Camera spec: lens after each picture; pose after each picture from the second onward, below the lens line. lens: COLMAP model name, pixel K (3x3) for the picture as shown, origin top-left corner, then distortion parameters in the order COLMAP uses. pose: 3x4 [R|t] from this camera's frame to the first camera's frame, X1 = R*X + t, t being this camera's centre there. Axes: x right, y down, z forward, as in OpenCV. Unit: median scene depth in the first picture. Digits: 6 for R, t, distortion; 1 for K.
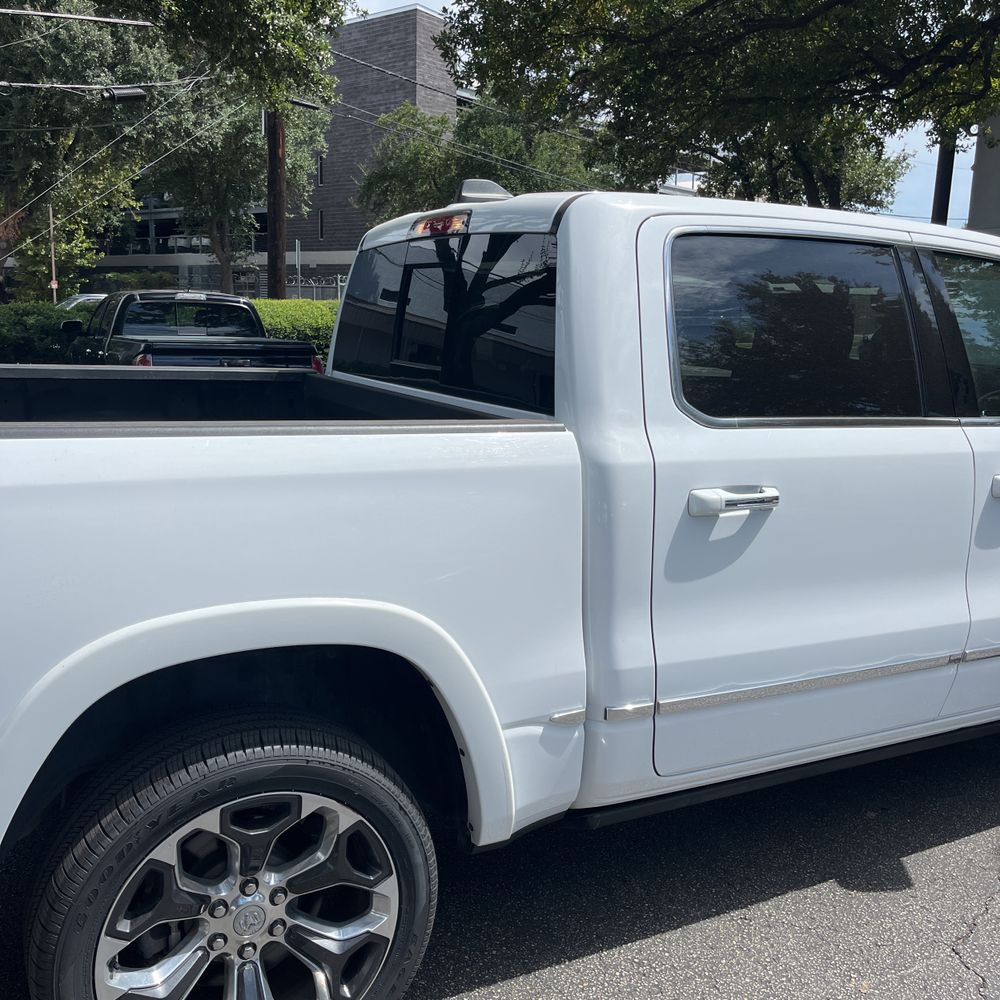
lens RADIAL K [[1031.6, 0, 499.8], [0, 1031.6, 487.7], [0, 0, 1]] dist [0.041128, -0.021139]
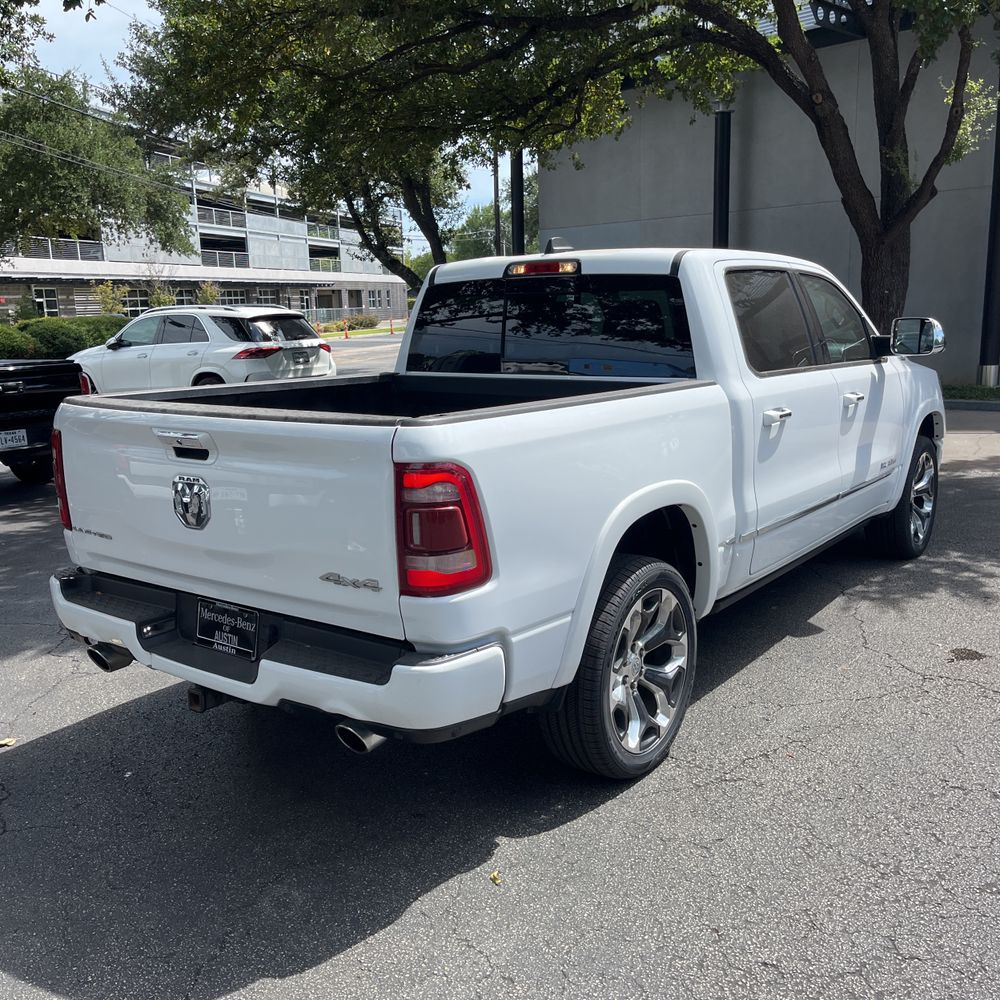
lens RADIAL K [[997.6, 0, 500.0], [0, 997.6, 500.0], [0, 0, 1]] dist [0.058793, -0.078065]
pose [[0.904568, -0.133321, 0.404946, -0.965060], [0.123940, 0.991058, 0.049430, 0.011387], [-0.407915, 0.005476, 0.913003, -0.426636]]
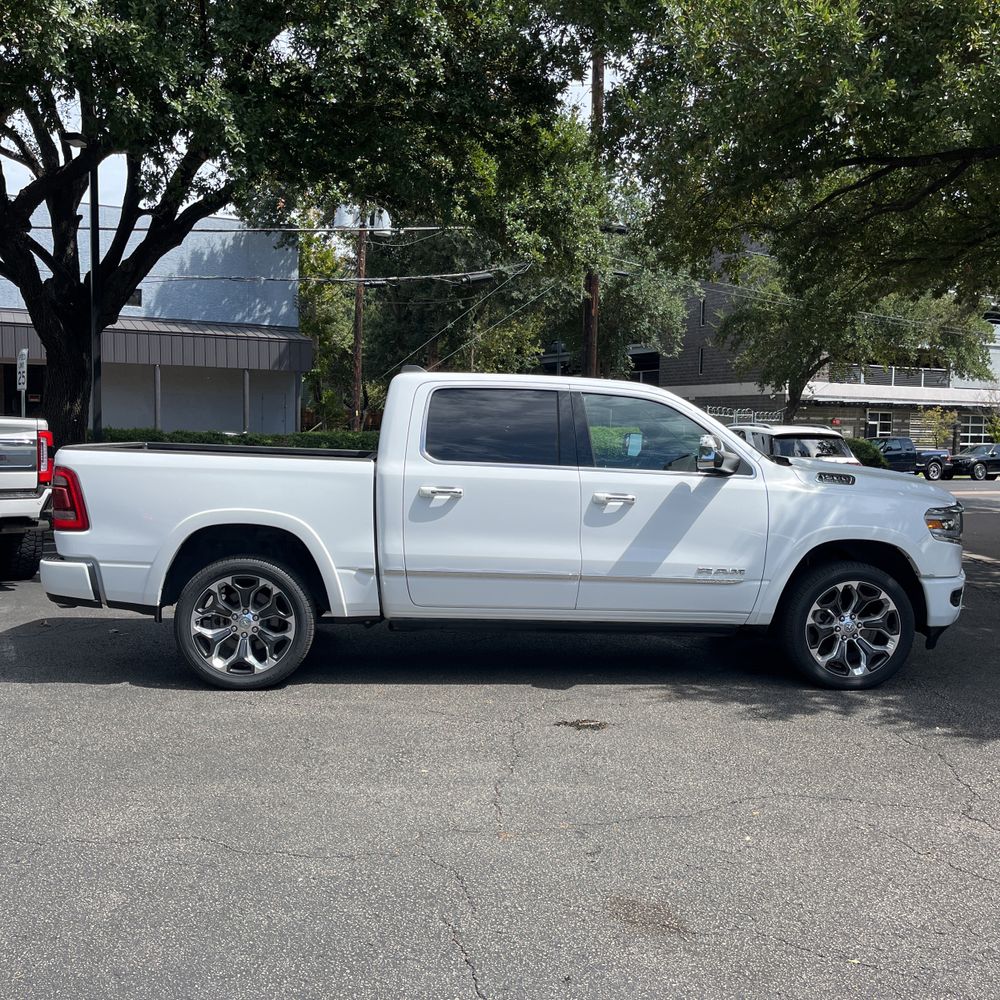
lens RADIAL K [[997.6, 0, 500.0], [0, 997.6, 500.0], [0, 0, 1]] dist [0.058793, -0.078065]
pose [[0.925484, 0.023357, -0.378066, 1.277522], [-0.064732, 0.993167, -0.097104, 0.257256], [0.373215, 0.114341, 0.920672, -1.181145]]
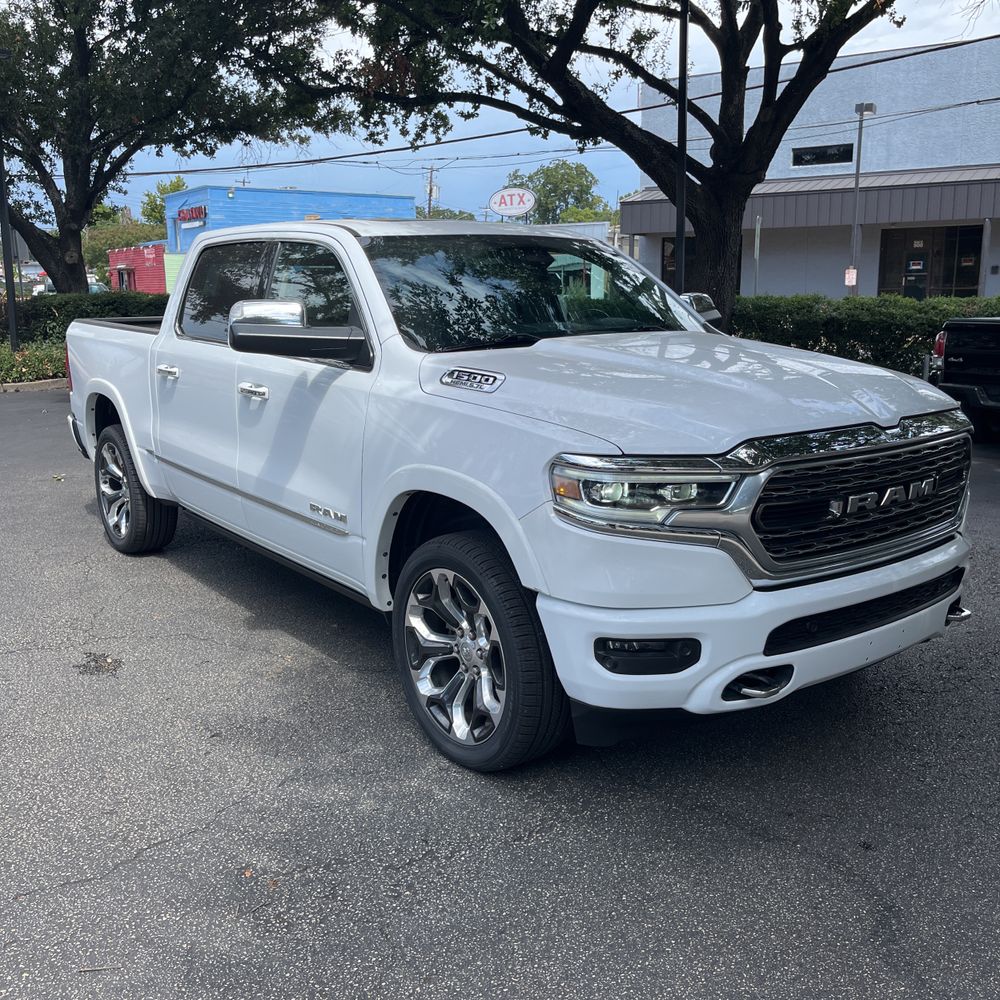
lens RADIAL K [[1031.6, 0, 499.8], [0, 1031.6, 487.7], [0, 0, 1]] dist [0.041128, -0.021139]
pose [[0.170745, 0.167364, -0.970997, 2.547385], [-0.163359, 0.976639, 0.139610, -0.170513], [0.971679, 0.134783, 0.194097, 1.304898]]
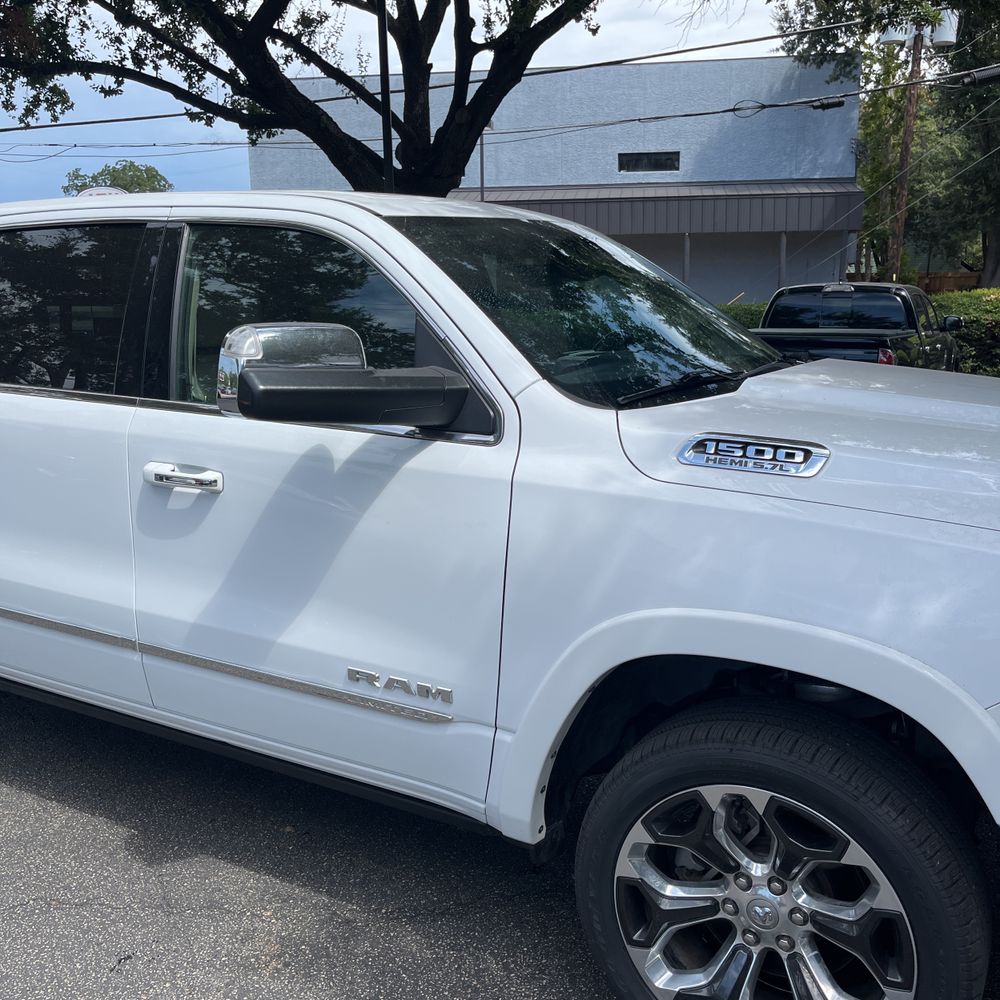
lens RADIAL K [[1021.9, 0, 497.8], [0, 1021.9, 496.1], [0, 0, 1]] dist [0.017918, 0.042115]
pose [[0.546289, 0.138627, -0.826045, 1.689093], [-0.129641, 0.988318, 0.080125, -0.116904], [0.827503, 0.063318, 0.557879, 0.882279]]
